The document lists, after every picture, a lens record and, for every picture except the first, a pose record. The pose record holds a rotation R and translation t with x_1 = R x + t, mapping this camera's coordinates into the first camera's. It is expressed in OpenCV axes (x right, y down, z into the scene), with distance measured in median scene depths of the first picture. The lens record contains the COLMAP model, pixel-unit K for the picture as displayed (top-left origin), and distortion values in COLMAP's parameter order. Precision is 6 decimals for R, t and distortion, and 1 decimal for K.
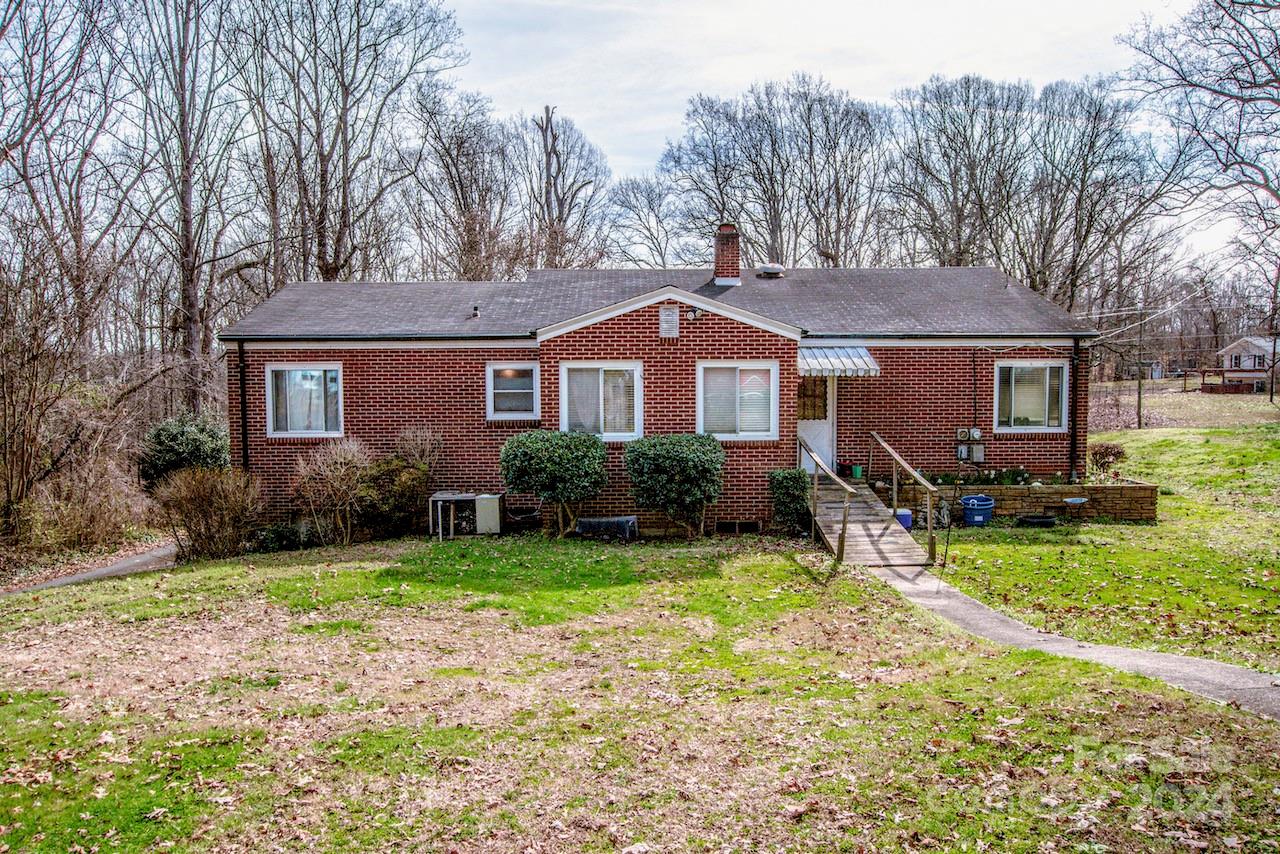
lens RADIAL K [[910.2, 0, 641.9], [0, 910.2, 435.5], [0, 0, 1]] dist [-0.004942, 0.021627]
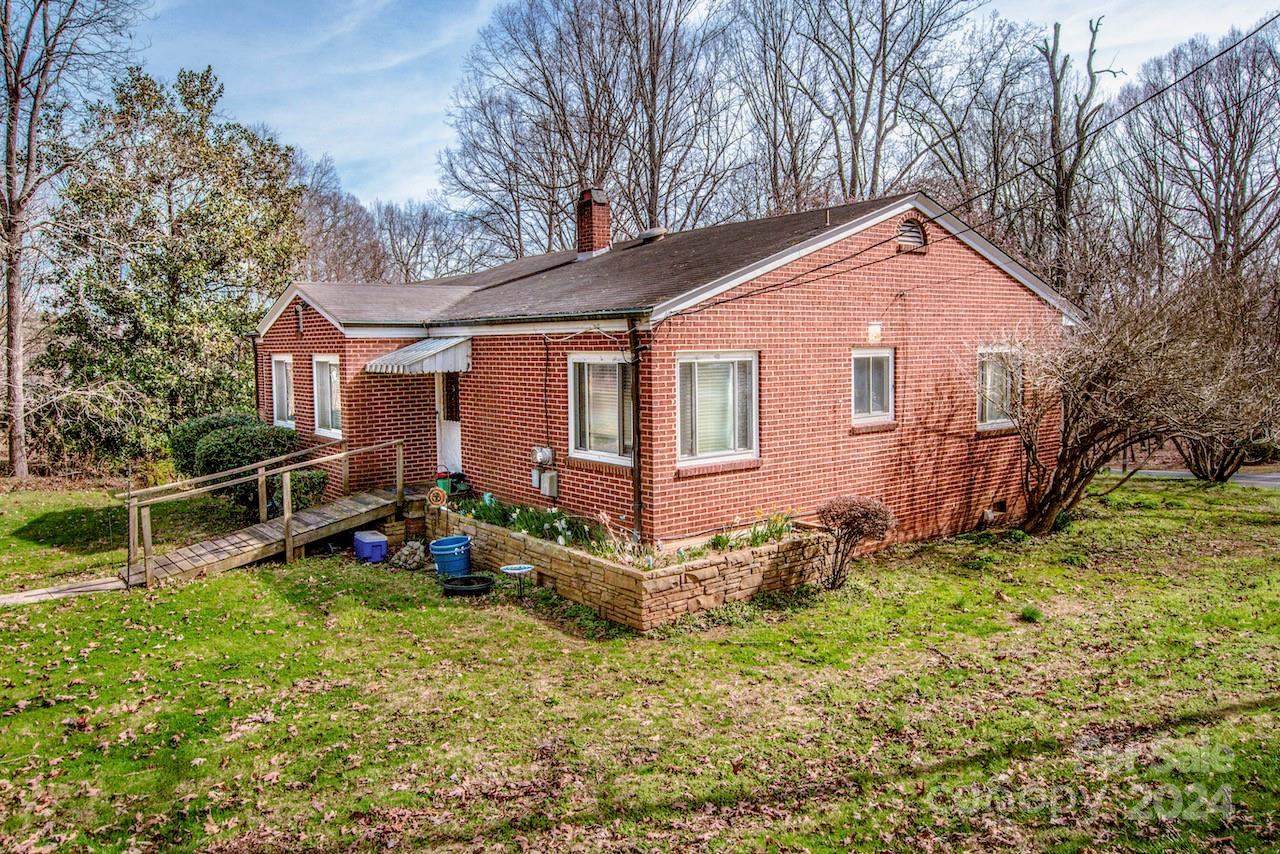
lens RADIAL K [[910.2, 0, 636.2], [0, 910.2, 421.4], [0, 0, 1]] dist [-0.004942, 0.021627]
pose [[0.563458, 0.067770, -0.823361, 1.003179], [-0.049216, 0.997613, 0.048432, -0.067341], [0.824678, 0.013233, 0.565448, 0.656098]]
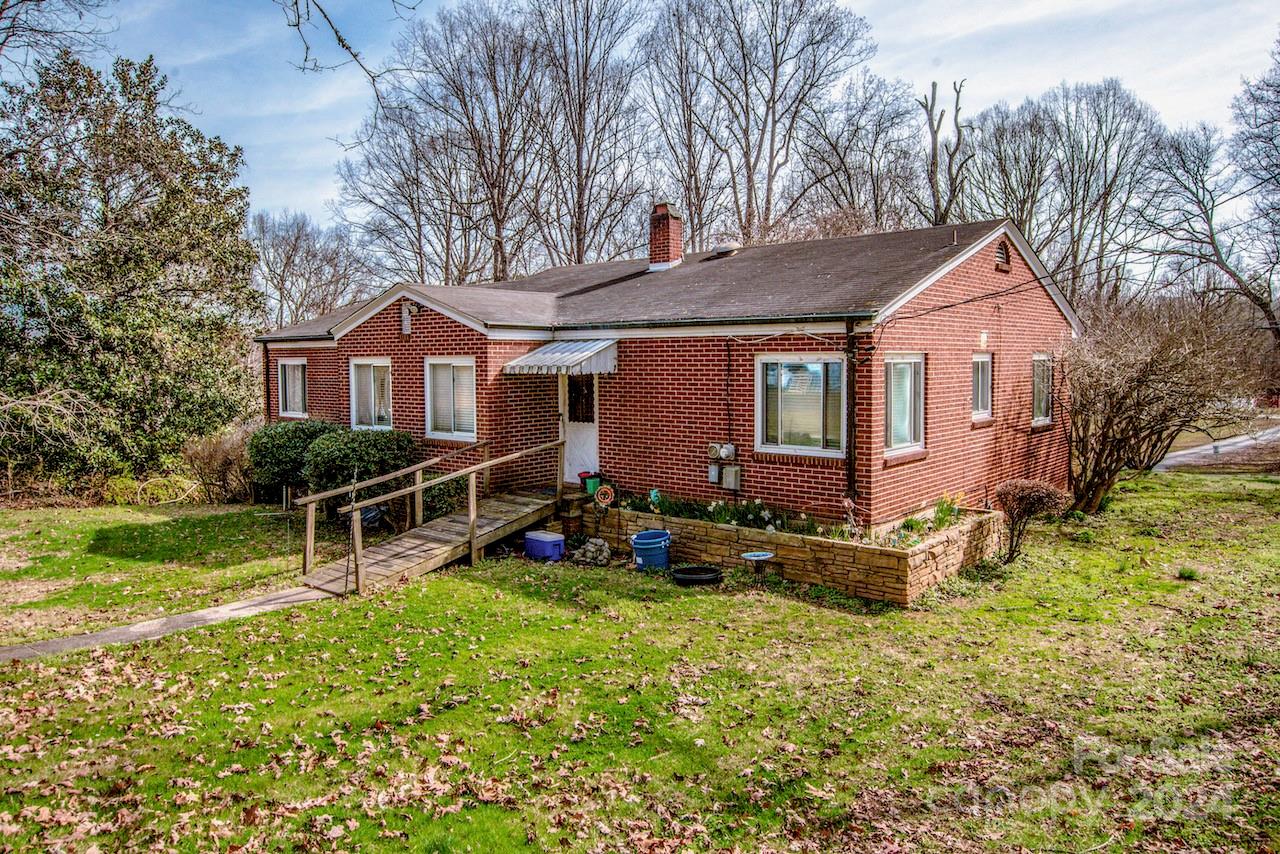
lens RADIAL K [[873.0, 0, 647.9], [0, 873.0, 417.6], [0, 0, 1]] dist [-0.002219, 0.011198]
pose [[0.735767, 0.045126, -0.675730, 0.814190], [-0.046016, 0.998803, 0.016597, -0.039012], [0.675670, 0.018883, 0.736962, 0.420673]]
